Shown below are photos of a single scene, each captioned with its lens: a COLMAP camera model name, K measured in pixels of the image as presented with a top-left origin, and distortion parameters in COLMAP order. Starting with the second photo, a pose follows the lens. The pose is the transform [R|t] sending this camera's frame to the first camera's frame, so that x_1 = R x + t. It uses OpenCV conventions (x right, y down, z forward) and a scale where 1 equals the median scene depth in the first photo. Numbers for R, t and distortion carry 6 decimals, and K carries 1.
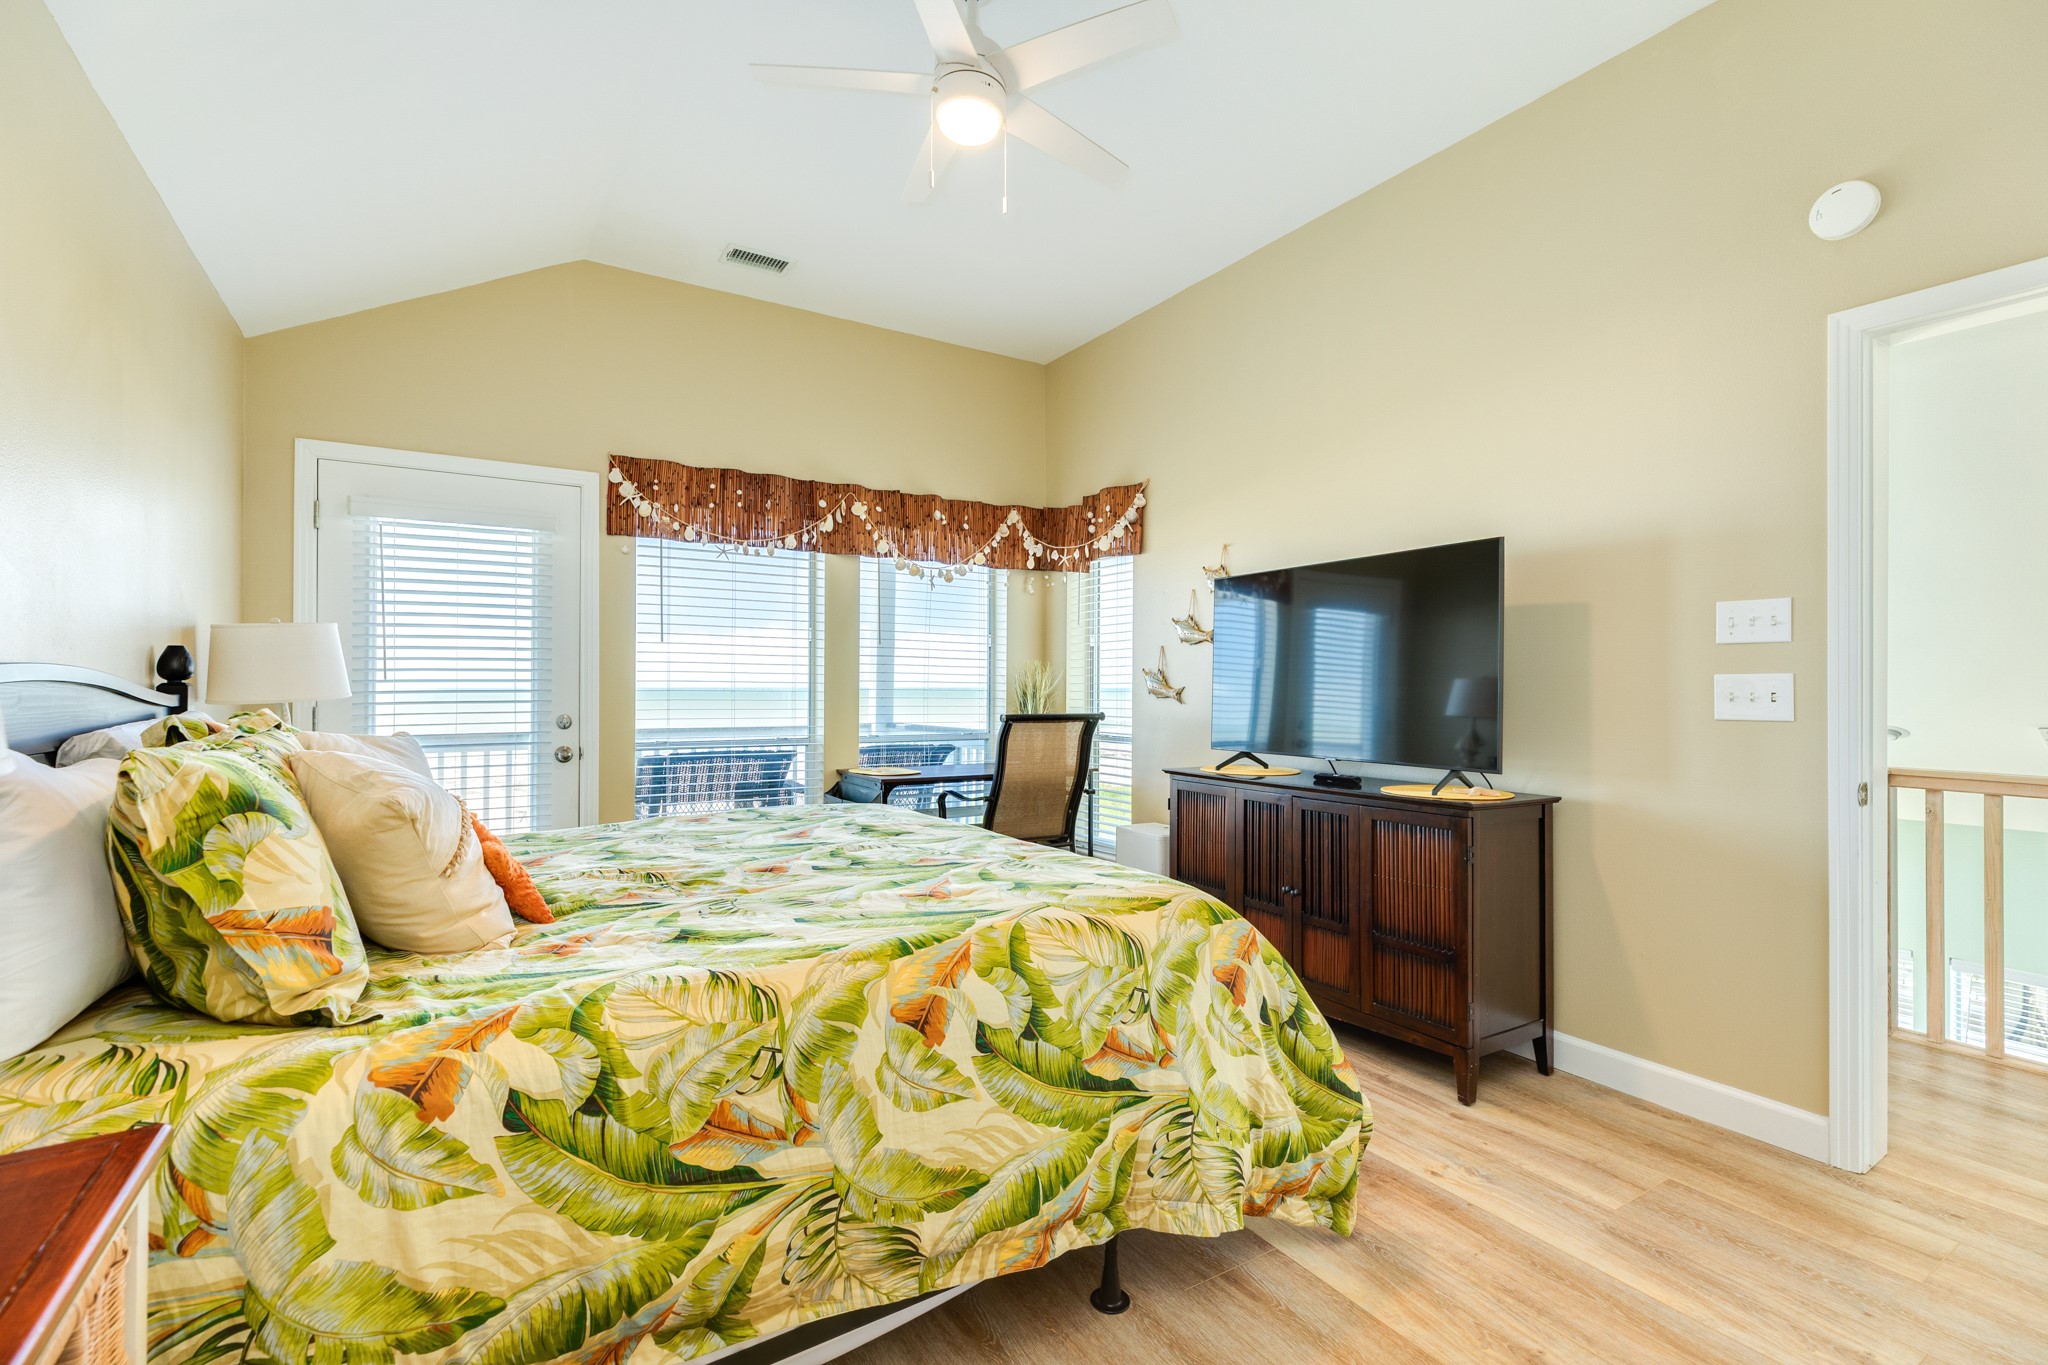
lens RADIAL K [[912.0, 0, 1022.6], [0, 912.0, 679.8], [0, 0, 1]] dist [0.005434, 0.000129]
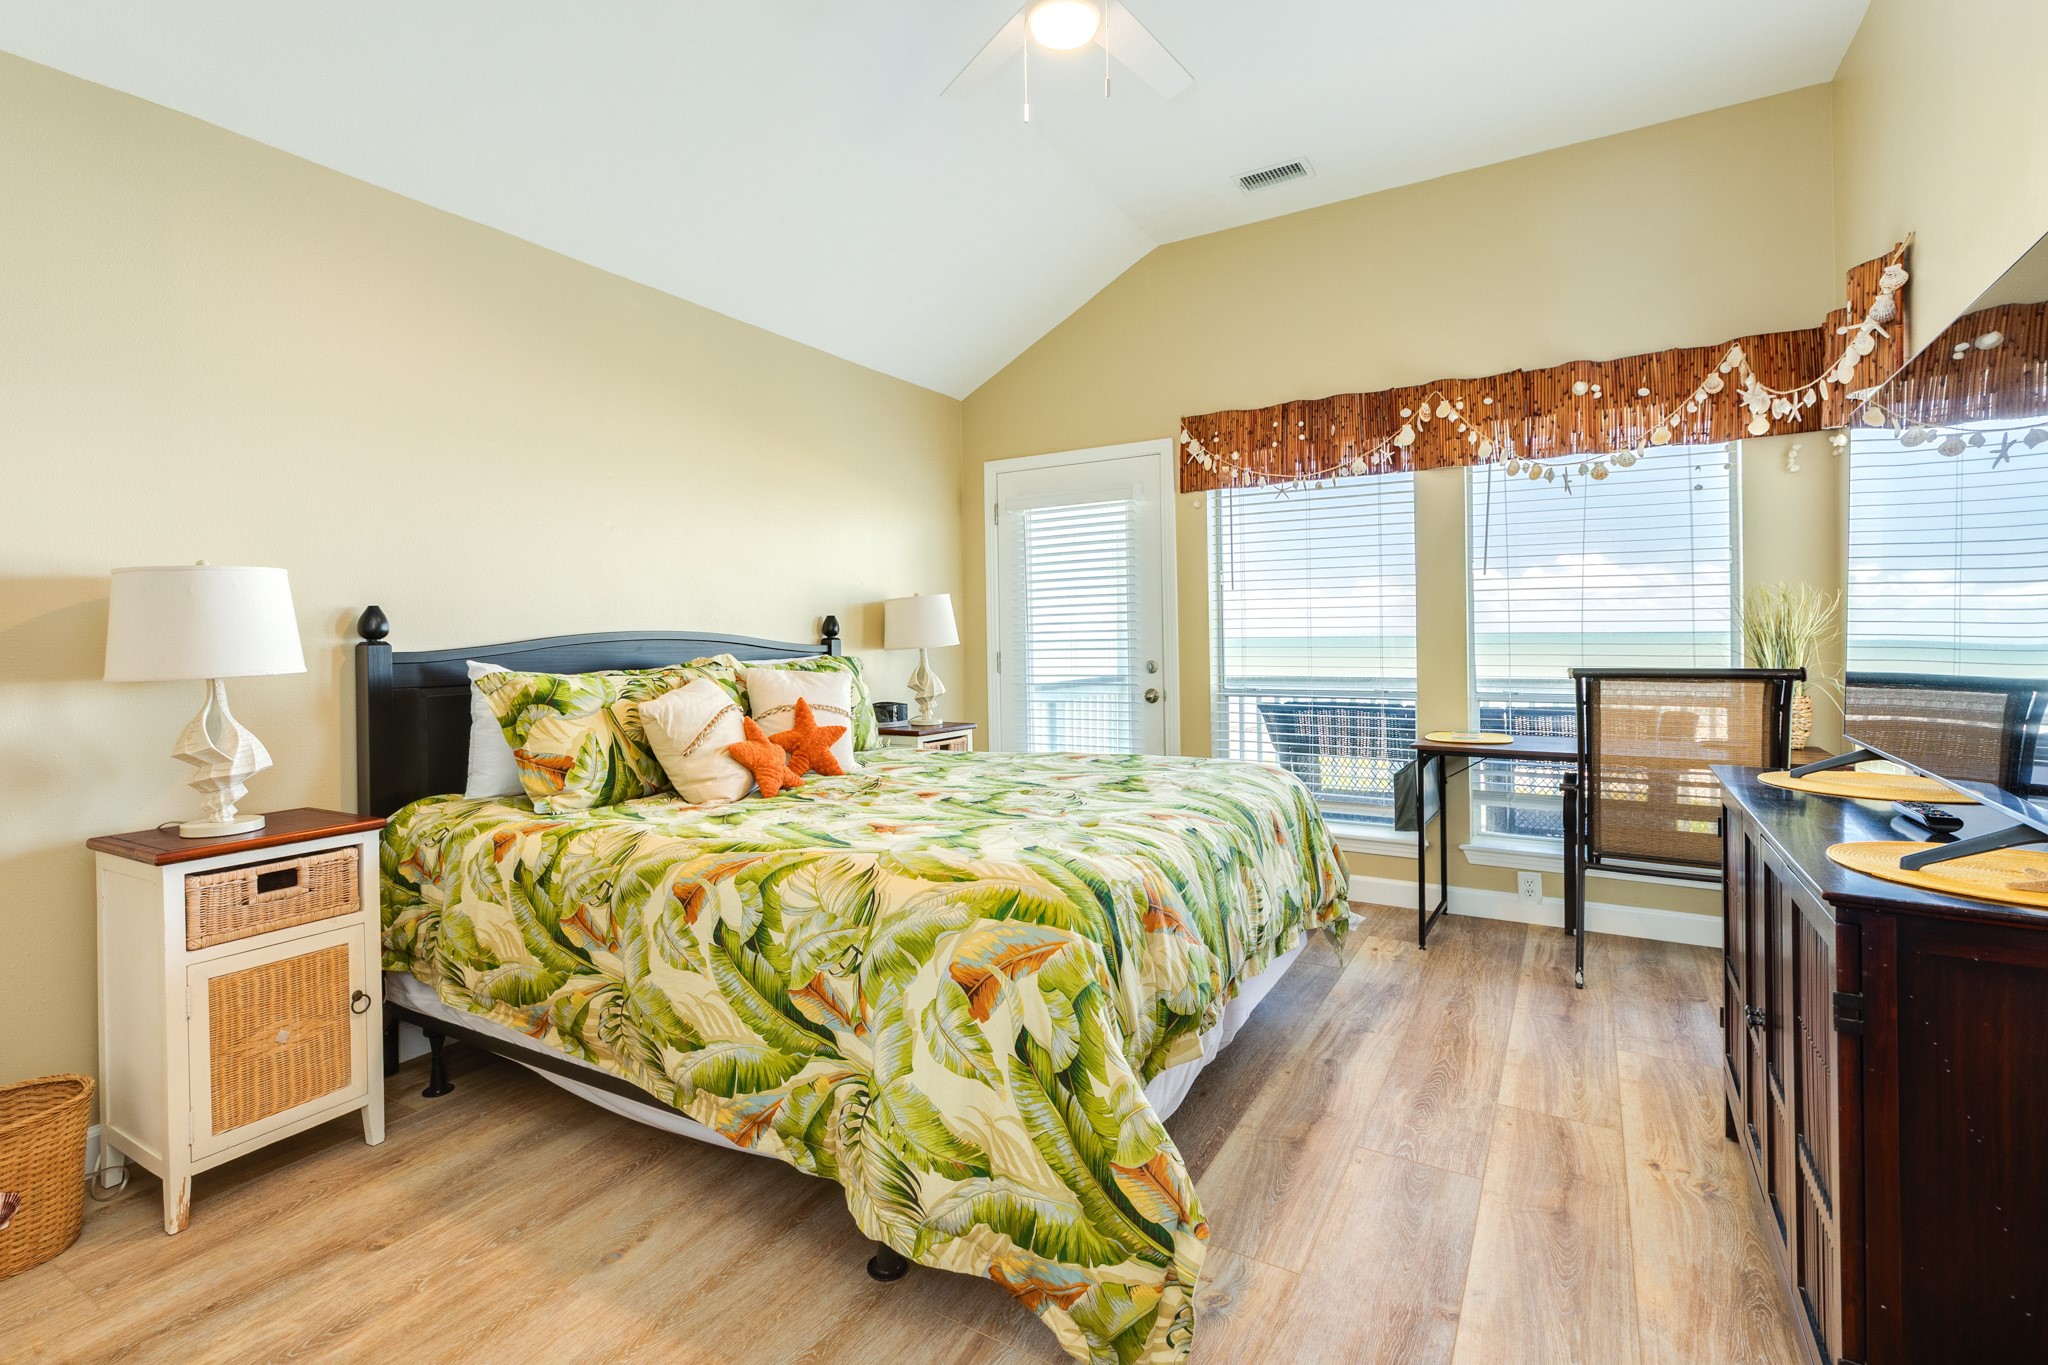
lens RADIAL K [[1008.3, 0, 1020.5], [0, 1008.3, 635.3], [0, 0, 1]] dist [0.005885, -0.000057]
pose [[0.427714, -0.011392, -0.903842, 1.054785], [0.022888, 0.999736, -0.001770, 0.011038], [0.903624, -0.019930, 0.427862, 0.633085]]
